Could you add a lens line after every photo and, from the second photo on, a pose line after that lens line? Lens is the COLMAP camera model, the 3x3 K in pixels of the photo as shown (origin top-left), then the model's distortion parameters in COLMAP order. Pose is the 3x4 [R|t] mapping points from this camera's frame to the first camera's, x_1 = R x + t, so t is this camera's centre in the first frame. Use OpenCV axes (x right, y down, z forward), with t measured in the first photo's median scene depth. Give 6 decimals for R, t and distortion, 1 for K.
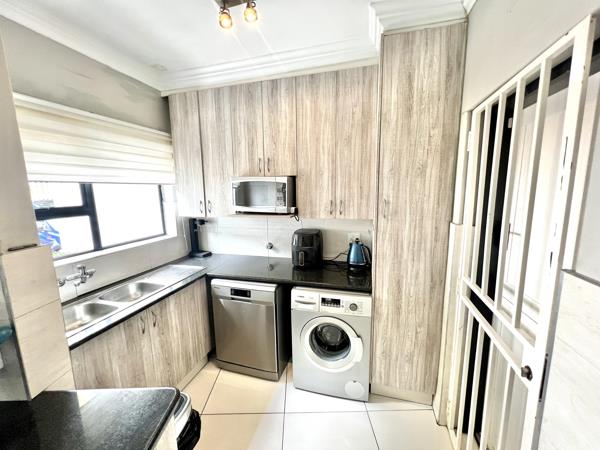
lens RADIAL K [[240.3, 0, 299.4], [0, 240.3, 226.2], [0, 0, 1]] dist [-0.000571, -0.000269]
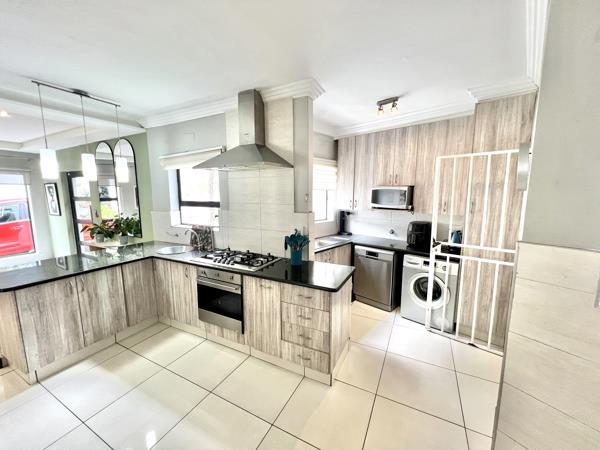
lens RADIAL K [[240.3, 0, 299.4], [0, 240.3, 226.2], [0, 0, 1]] dist [-0.000571, -0.000269]
pose [[0.883685, 0.080145, -0.461170, 0.069304], [-0.084781, 0.996342, 0.010697, 0.101538], [0.460341, 0.029646, 0.887247, -0.740226]]
